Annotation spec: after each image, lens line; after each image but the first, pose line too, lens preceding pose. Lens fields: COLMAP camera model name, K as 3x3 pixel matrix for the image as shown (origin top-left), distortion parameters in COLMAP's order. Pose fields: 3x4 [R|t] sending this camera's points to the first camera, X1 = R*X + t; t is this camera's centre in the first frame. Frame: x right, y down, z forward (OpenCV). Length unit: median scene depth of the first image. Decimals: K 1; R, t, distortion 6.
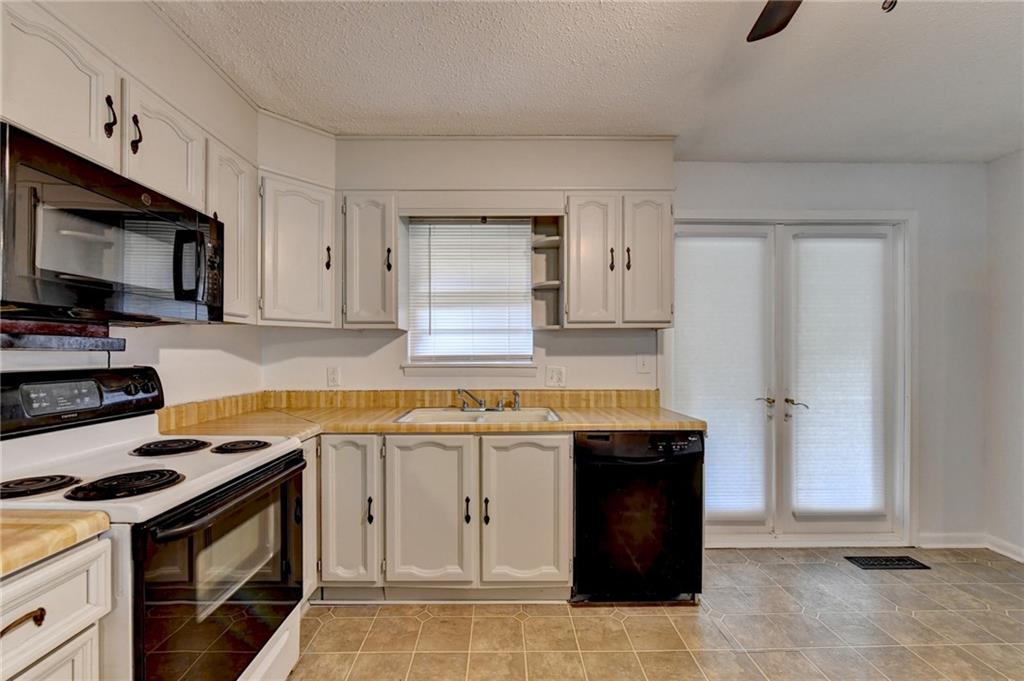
lens RADIAL K [[424.4, 0, 501.7], [0, 424.4, 352.6], [0, 0, 1]] dist [-0.008089, -0.000192]
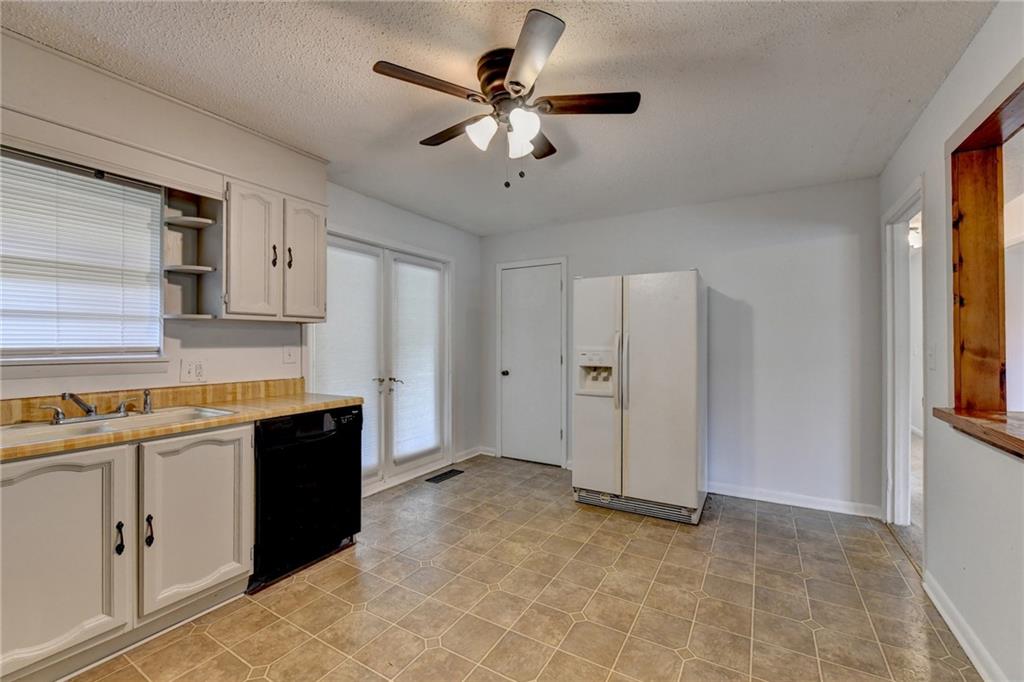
lens RADIAL K [[422.0, 0, 522.5], [0, 422.0, 342.7], [0, 0, 1]] dist [-0.004791, -0.000550]
pose [[0.504587, 0.001743, 0.863359, -0.315702], [0.001626, 0.999994, -0.002969, 0.000584], [-0.863359, 0.002902, 0.504582, -0.059588]]
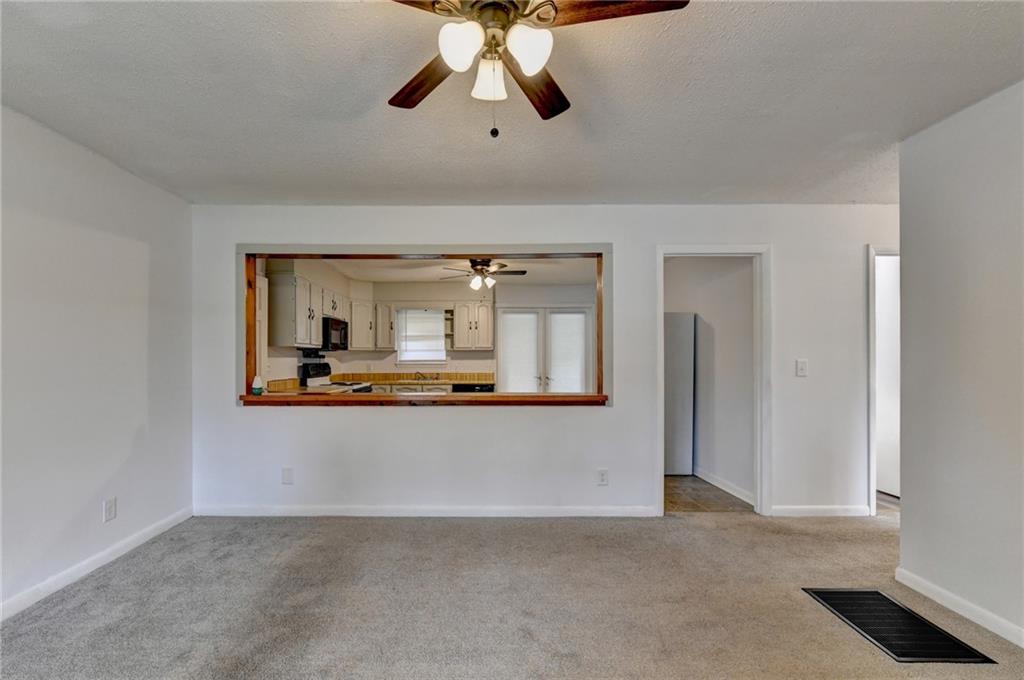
lens RADIAL K [[433.8, 0, 472.2], [0, 433.8, 355.8], [0, 0, 1]] dist [-0.003517, -0.000464]
pose [[0.999817, -0.000585, -0.019134, 0.309205], [0.000452, 0.999976, -0.006910, 0.000500], [0.019137, 0.006900, 0.999793, -1.782698]]
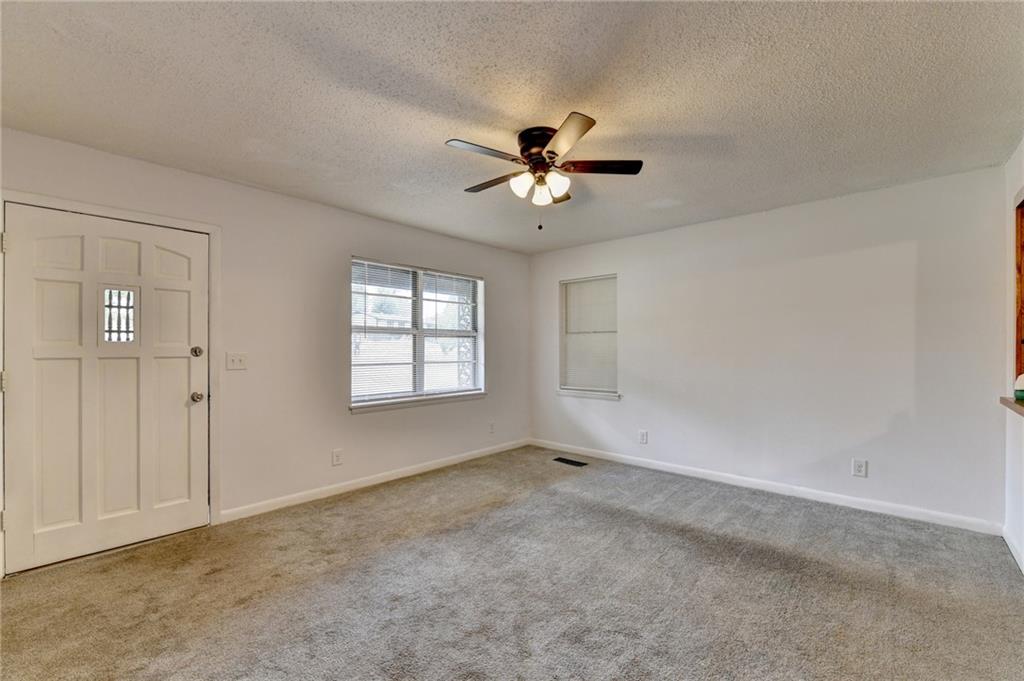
lens RADIAL K [[425.7, 0, 520.1], [0, 425.7, 343.8], [0, 0, 1]] dist [-0.001410, -0.000481]
pose [[-0.676777, -0.005256, -0.736169, 1.093748], [0.000146, 0.999974, -0.007273, -0.004441], [0.736188, -0.005030, -0.676759, -0.597251]]
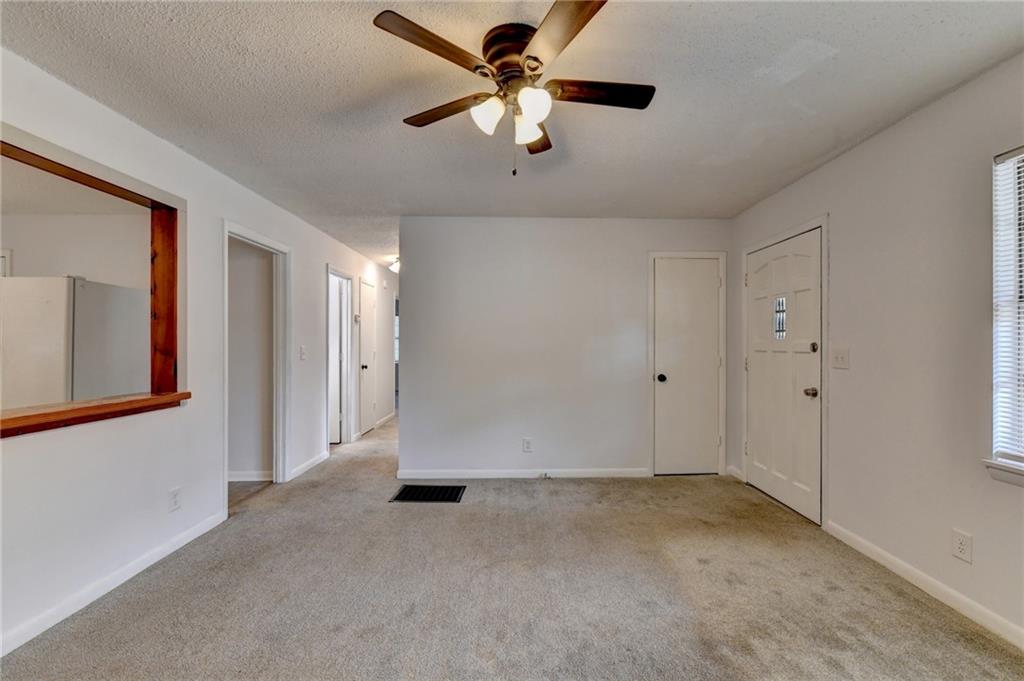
lens RADIAL K [[428.8, 0, 529.3], [0, 428.8, 343.7], [0, 0, 1]] dist [-0.001459, -0.000145]
pose [[-0.025899, 0.002042, 0.999662, -0.373464], [0.001776, 0.999996, -0.001997, -0.001137], [-0.999663, 0.001724, -0.025903, -1.240173]]
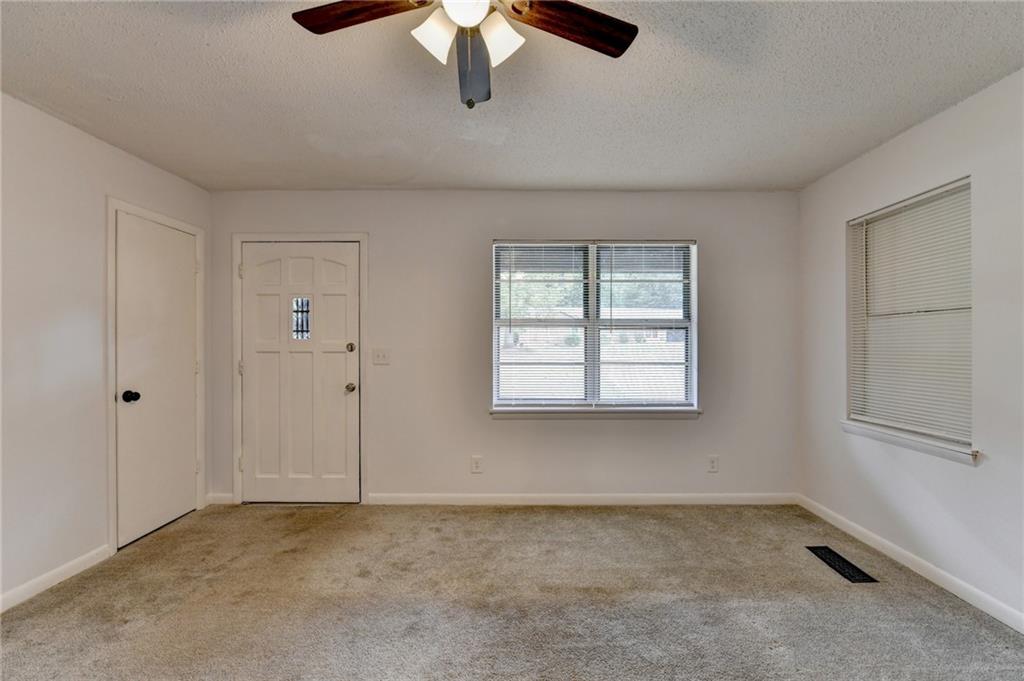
lens RADIAL K [[422.0, 0, 522.5], [0, 422.0, 342.2], [0, 0, 1]] dist [-0.004791, -0.000550]
pose [[-0.999969, 0.001545, 0.007713, 0.265990], [0.001514, 0.999991, -0.004057, -0.001289], [-0.007719, -0.004045, -0.999962, -0.736707]]
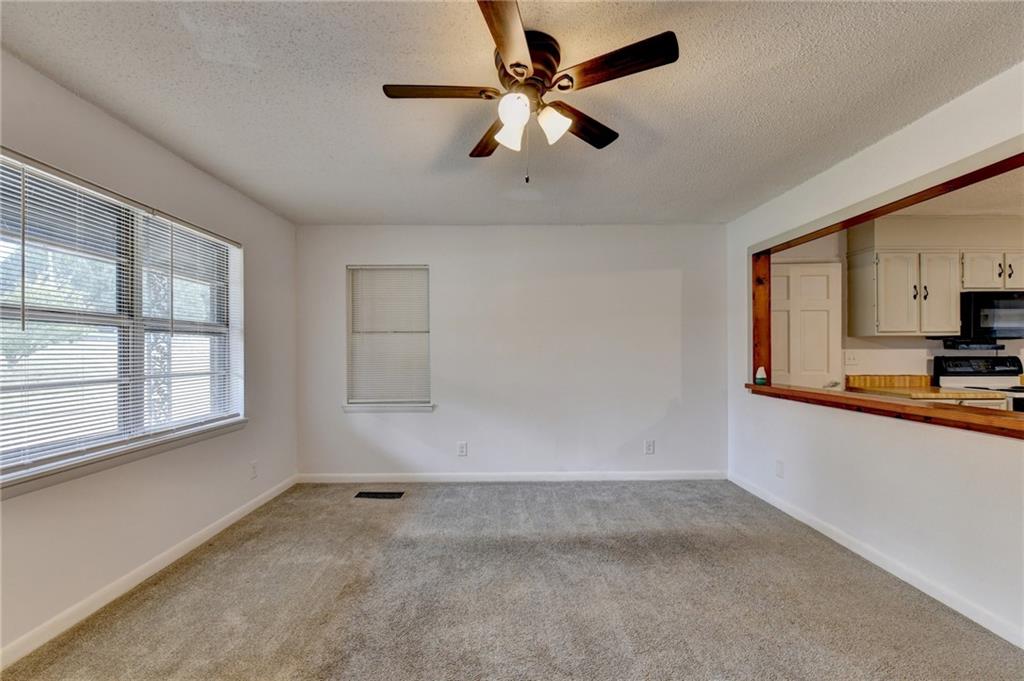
lens RADIAL K [[419.5, 0, 507.2], [0, 419.5, 349.0], [0, 0, 1]] dist [-0.001156, -0.004943]
pose [[-0.001947, -0.002934, -0.999994, 1.023881], [0.000805, 0.999995, -0.002936, -0.002101], [0.999998, -0.000811, -0.001945, -1.270128]]
